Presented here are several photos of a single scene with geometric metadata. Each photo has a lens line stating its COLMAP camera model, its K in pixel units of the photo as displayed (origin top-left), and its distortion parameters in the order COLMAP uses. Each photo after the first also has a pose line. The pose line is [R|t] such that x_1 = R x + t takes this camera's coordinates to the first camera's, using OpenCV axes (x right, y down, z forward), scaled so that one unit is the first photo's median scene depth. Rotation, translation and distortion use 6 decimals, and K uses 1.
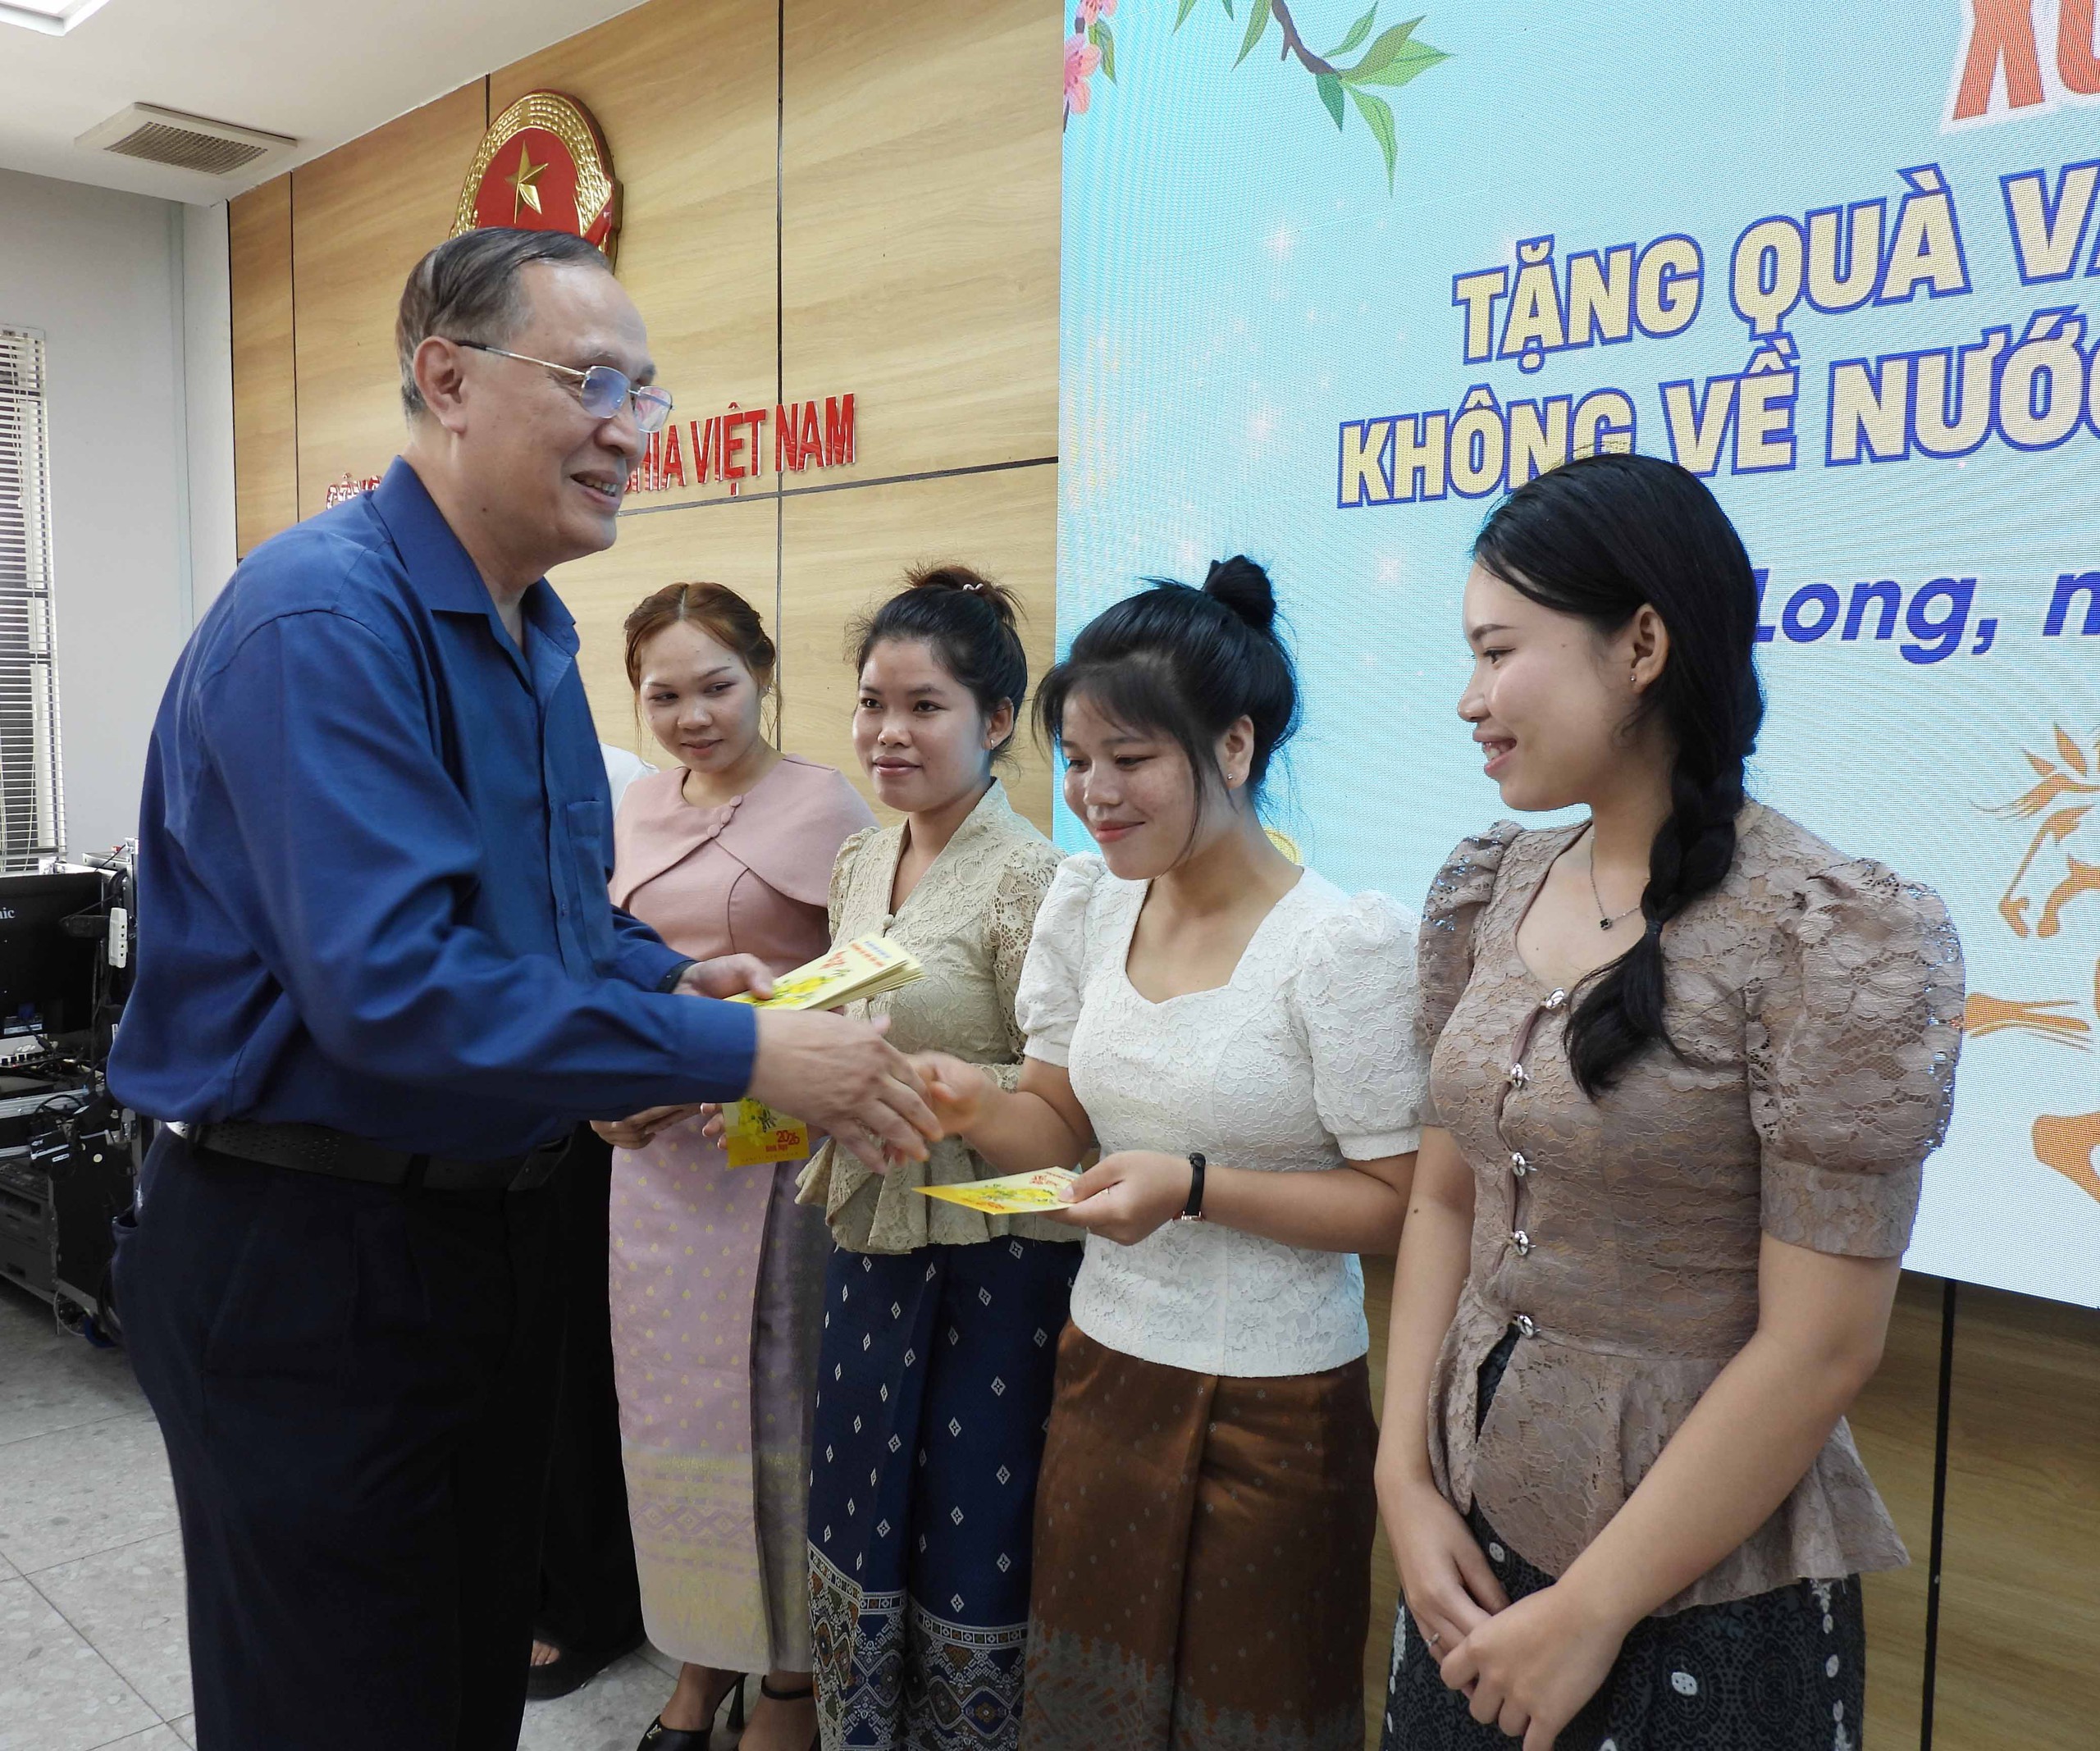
lens RADIAL K [[1731.3, 0, 1041.4], [0, 1731.3, 867.5], [0, 0, 1]] dist [-0.002340, -0.012374]
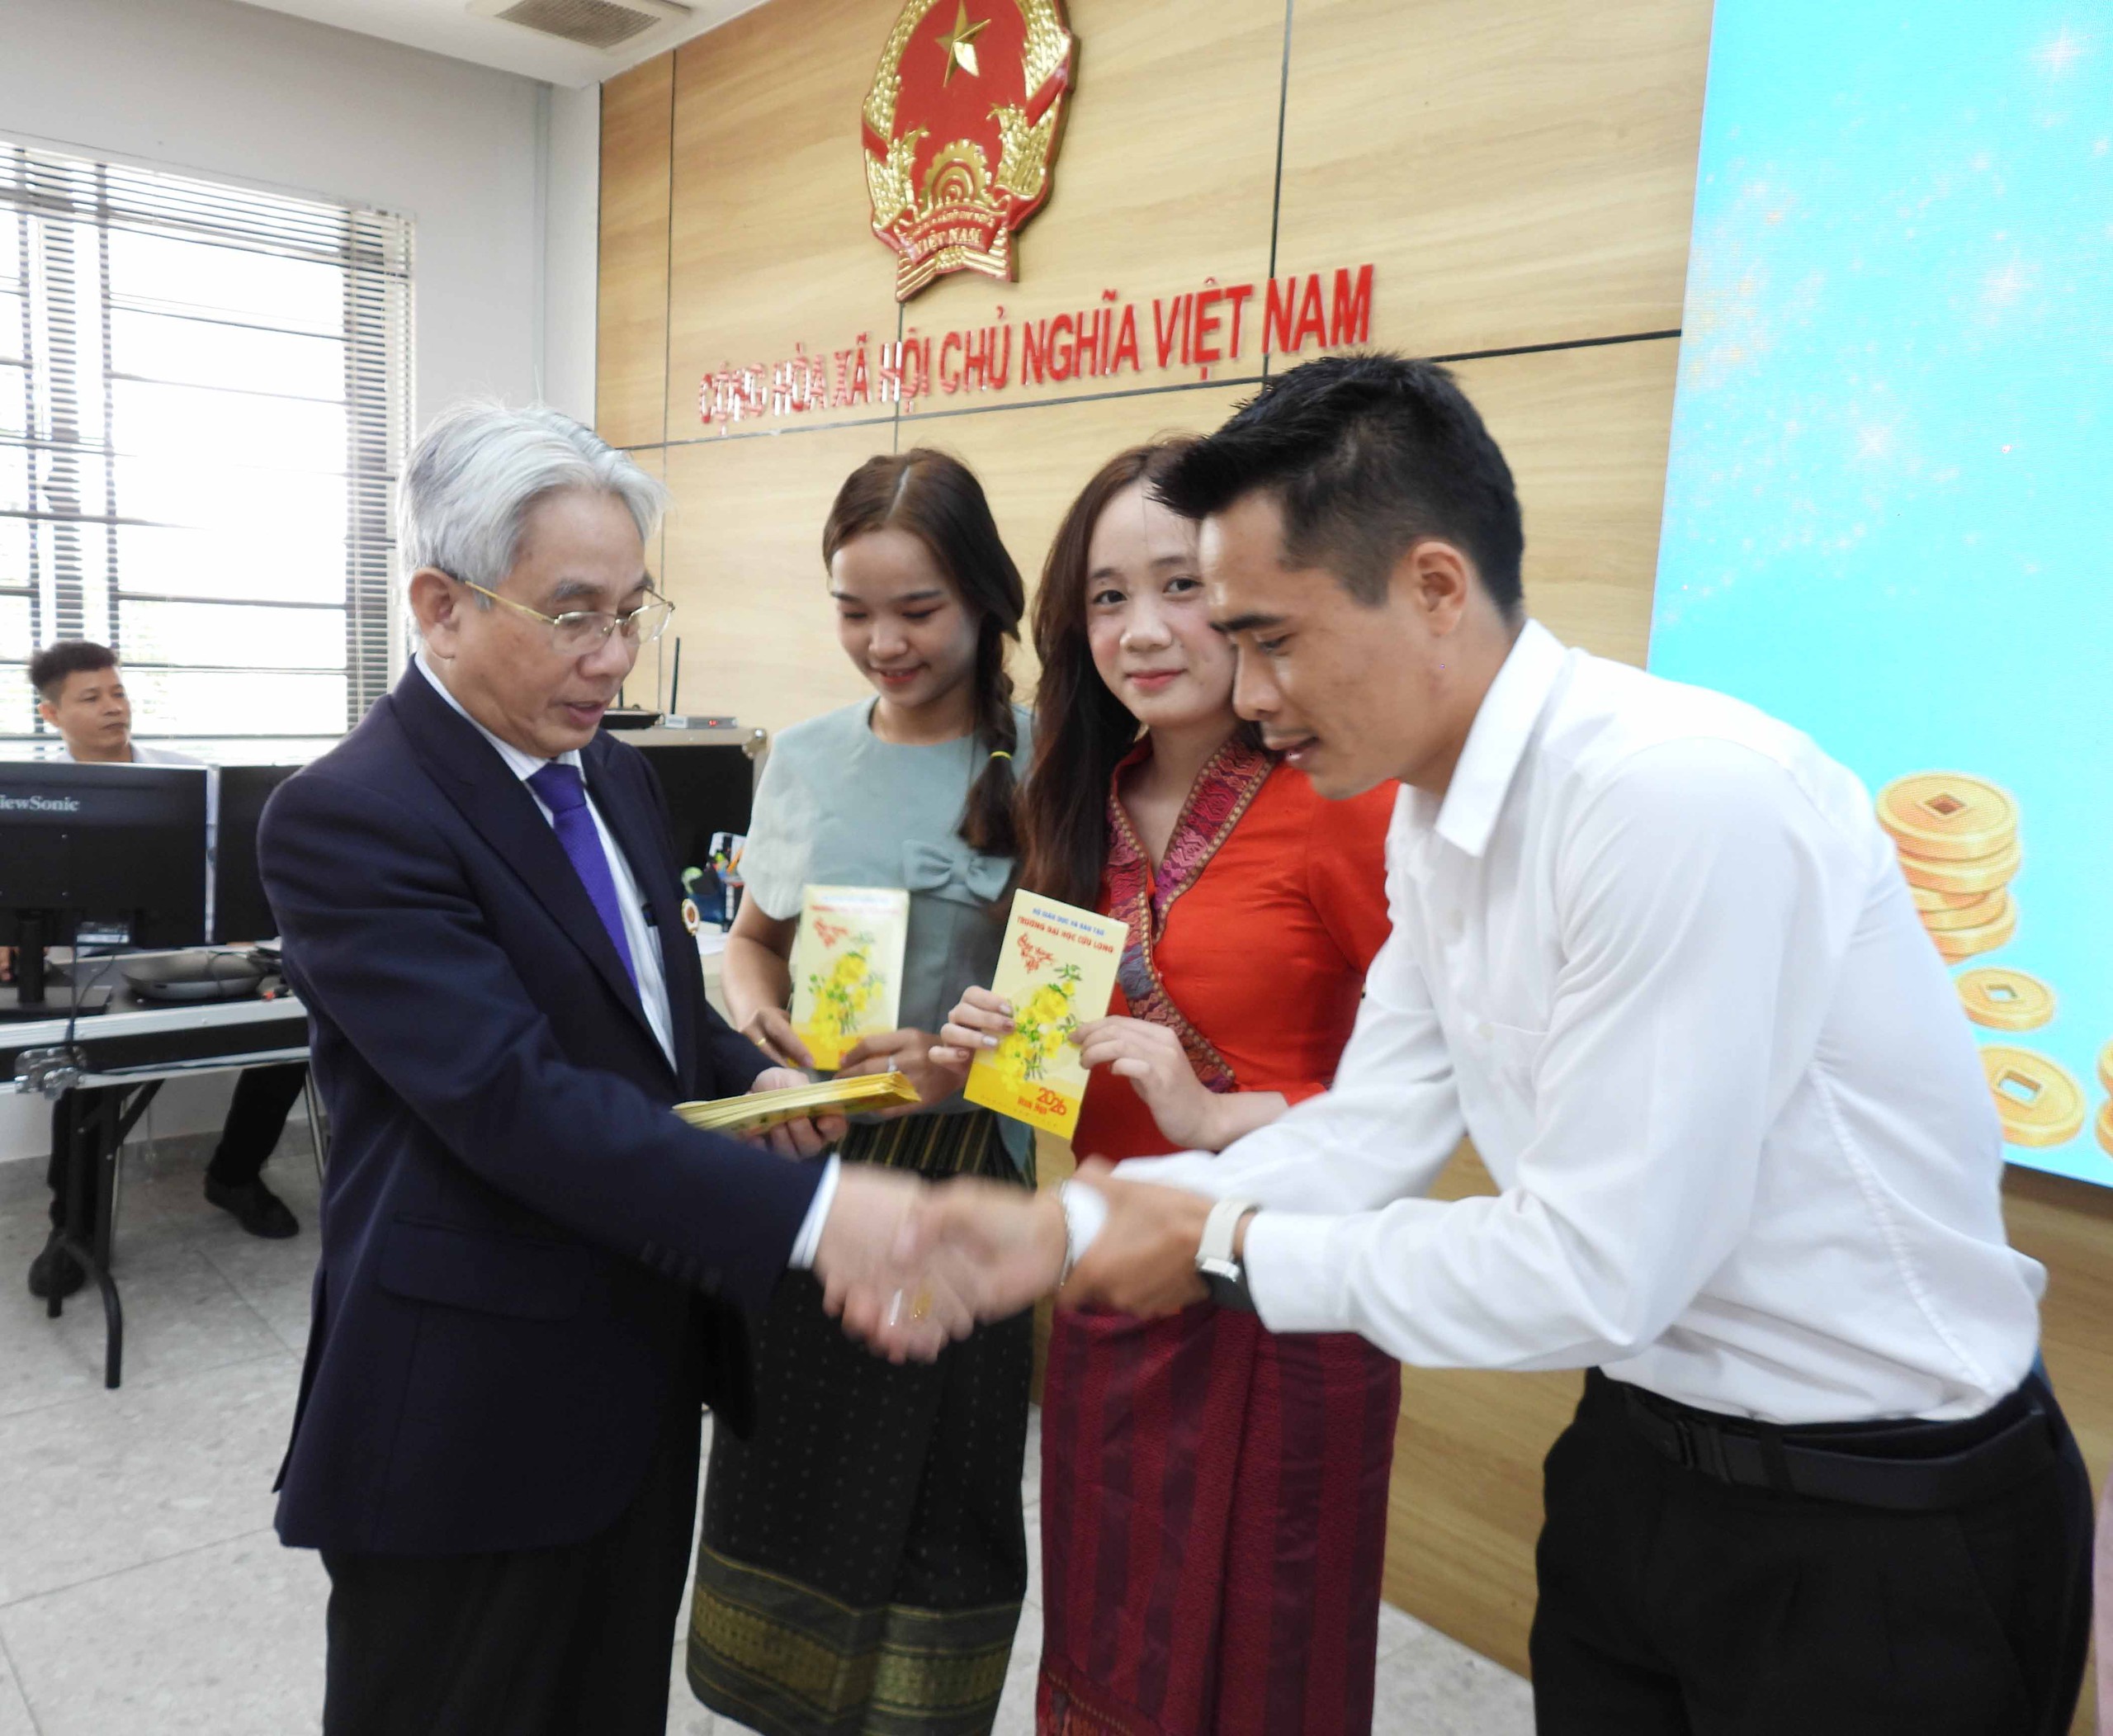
lens RADIAL K [[1567.0, 0, 1050.7], [0, 1567.0, 858.6], [0, 0, 1]] dist [-0.000793, -0.002518]
pose [[0.996020, 0.052463, -0.072054, -0.185539], [-0.049047, 0.997624, 0.048388, 0.001237], [0.074422, -0.044661, 0.996226, 0.155855]]
